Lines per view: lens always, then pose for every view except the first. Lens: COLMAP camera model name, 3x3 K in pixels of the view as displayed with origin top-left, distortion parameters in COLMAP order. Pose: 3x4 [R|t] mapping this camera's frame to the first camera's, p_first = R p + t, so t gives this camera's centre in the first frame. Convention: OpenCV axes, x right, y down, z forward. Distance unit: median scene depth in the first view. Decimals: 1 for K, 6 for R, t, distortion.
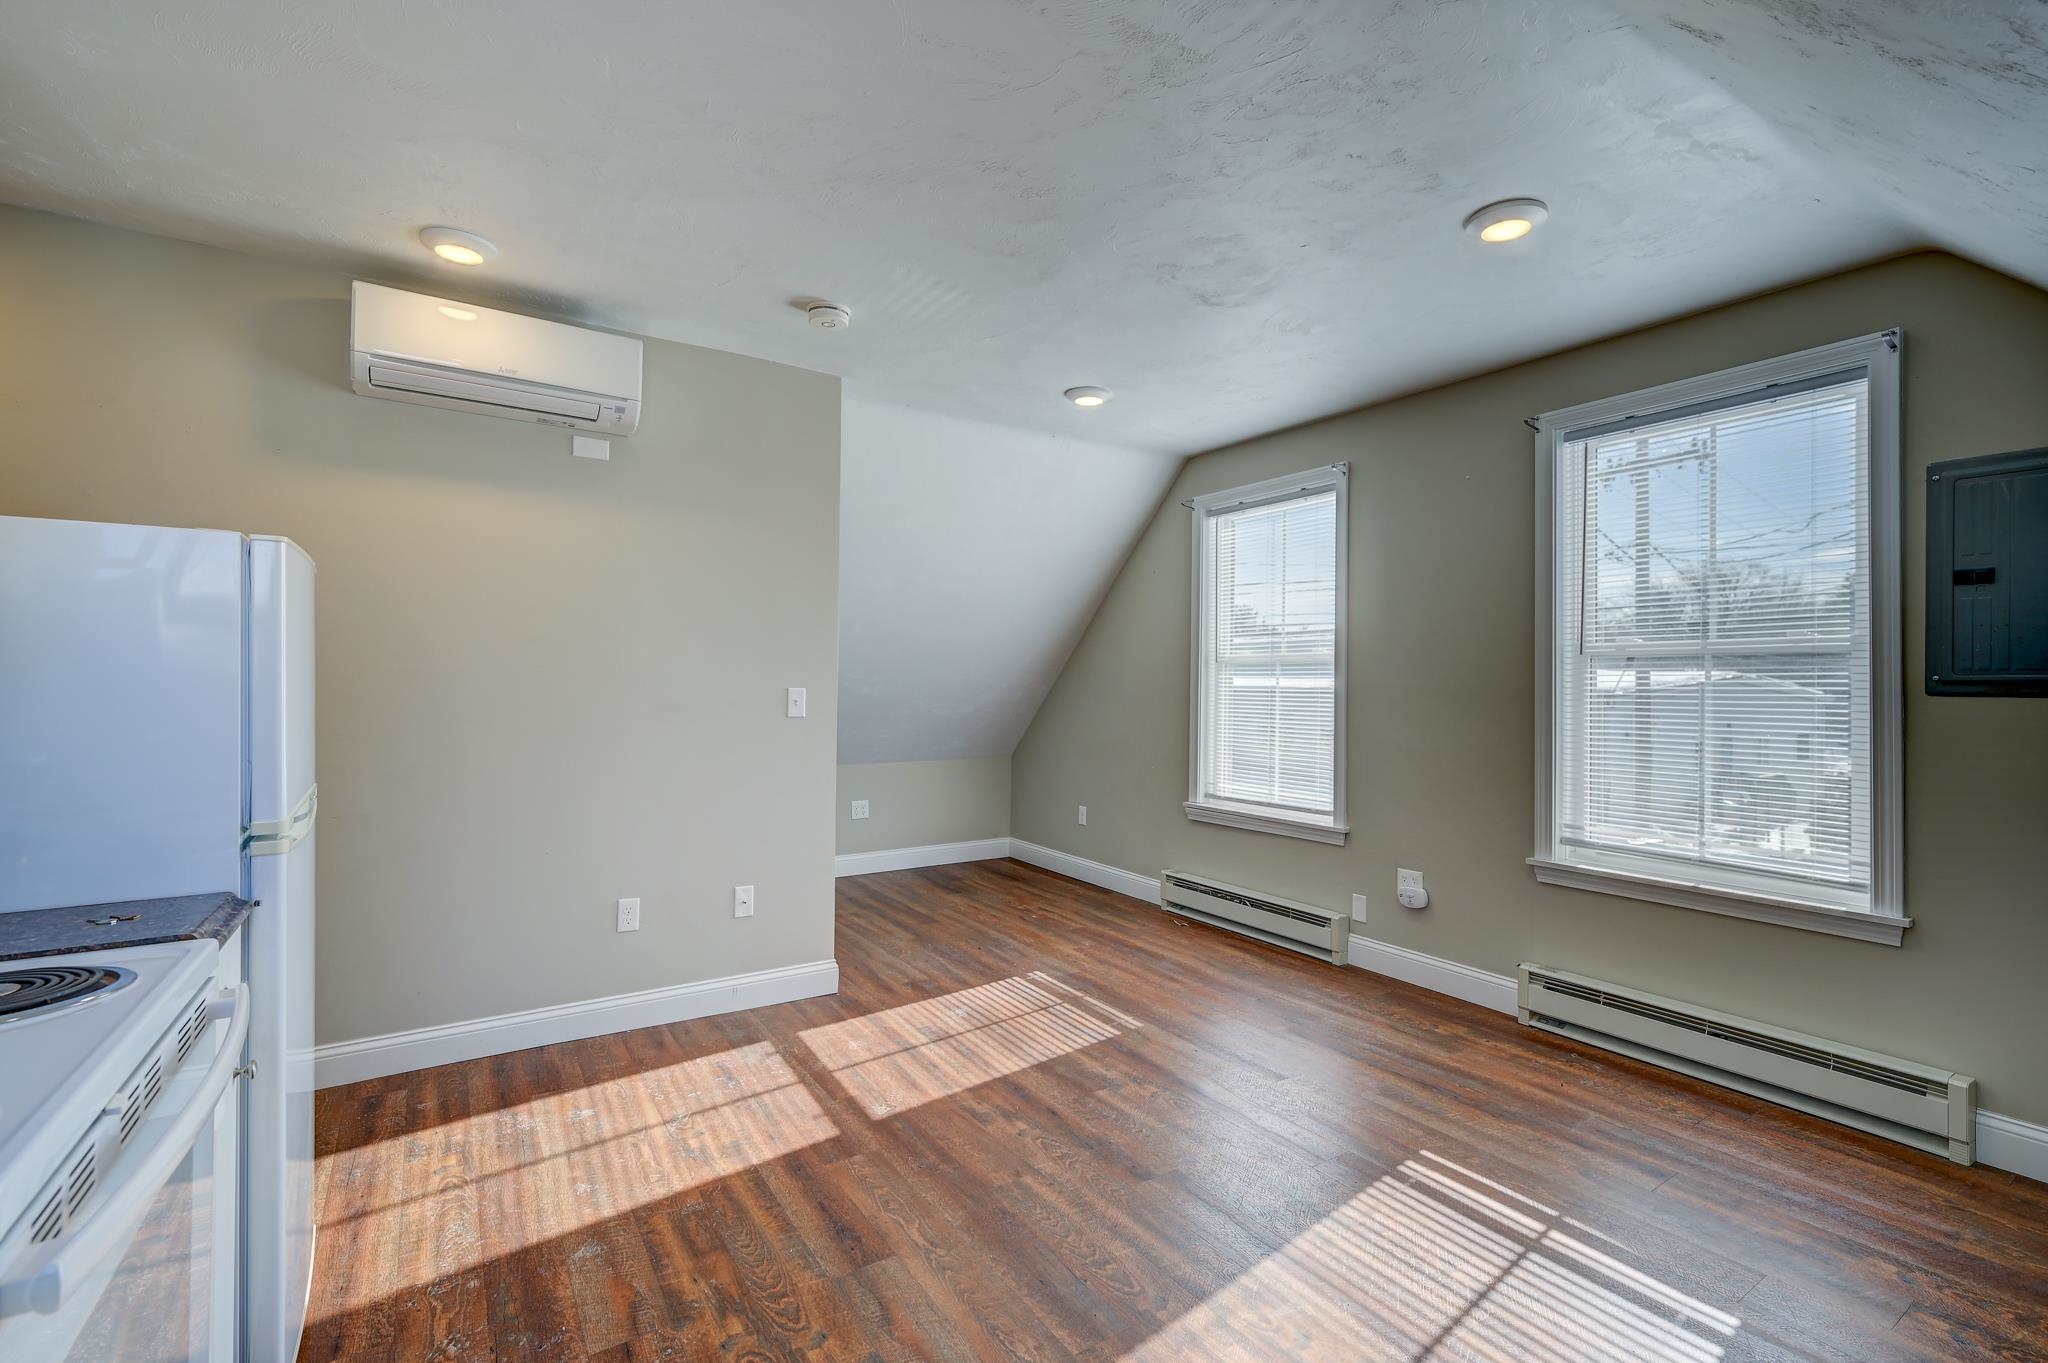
lens RADIAL K [[906.9, 0, 1016.3], [0, 906.9, 678.1], [0, 0, 1]] dist [-0.005420, -0.000331]
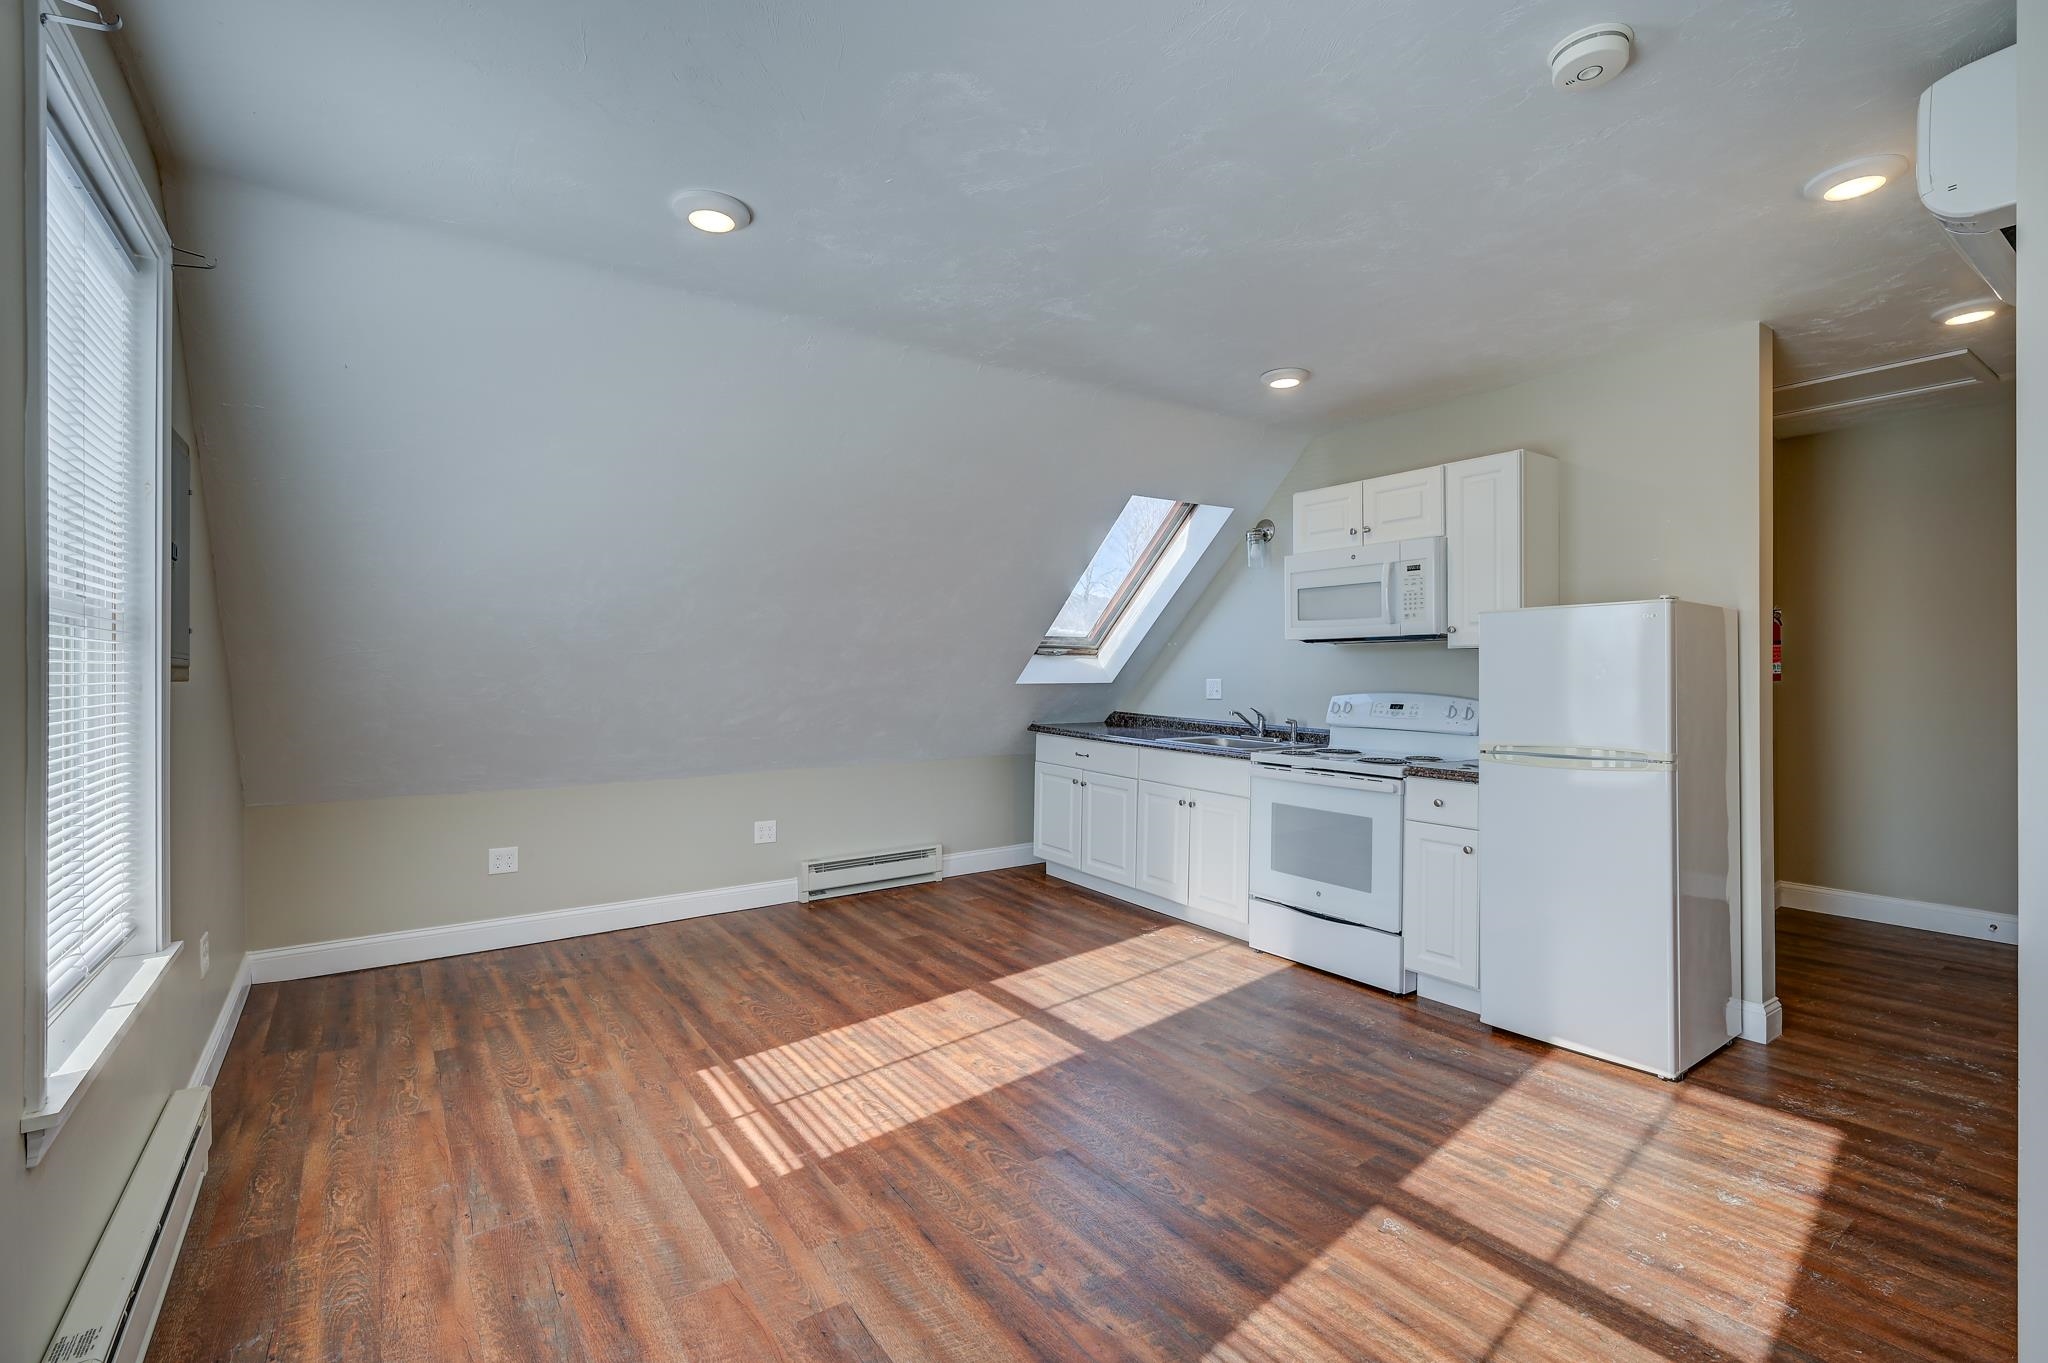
lens RADIAL K [[906.9, 0, 1041.4], [0, 906.9, 678.0], [0, 0, 1]] dist [-0.005420, -0.000331]
pose [[-0.997785, -0.006048, -0.066251, 0.186705], [-0.005907, 0.999980, -0.002320, 0.010060], [0.066264, -0.001923, -0.997800, 1.609826]]
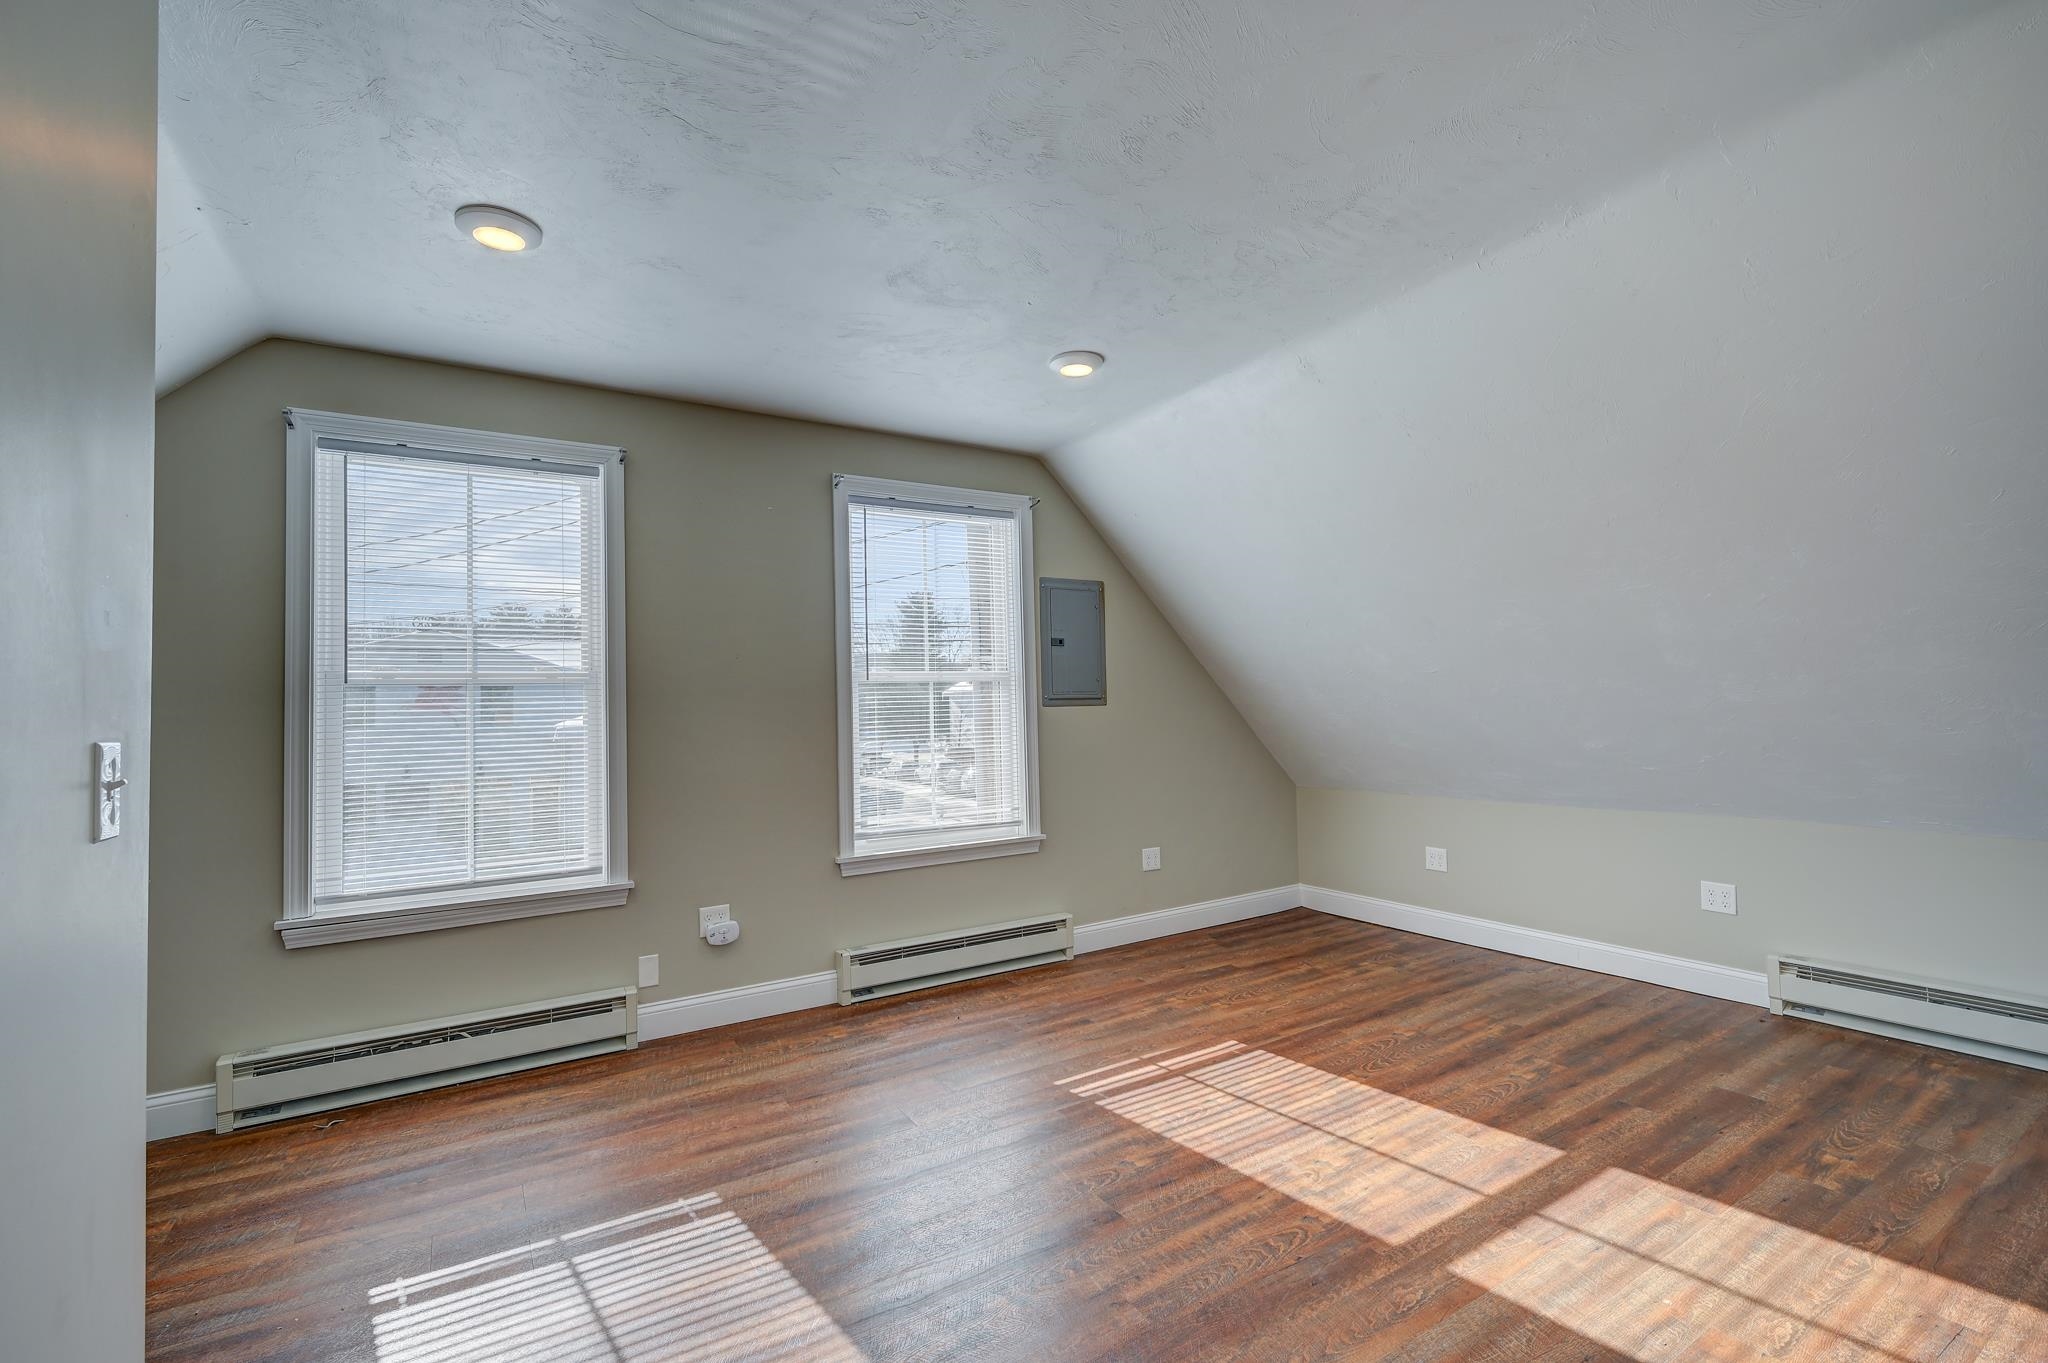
lens RADIAL K [[906.9, 0, 1030.5], [0, 906.9, 682.8], [0, 0, 1]] dist [-0.005420, -0.000331]
pose [[0.006478, 0.017358, 0.999828, -0.652317], [0.019302, 0.999661, -0.017481, 0.003446], [-0.999793, 0.019412, 0.006141, 0.848214]]
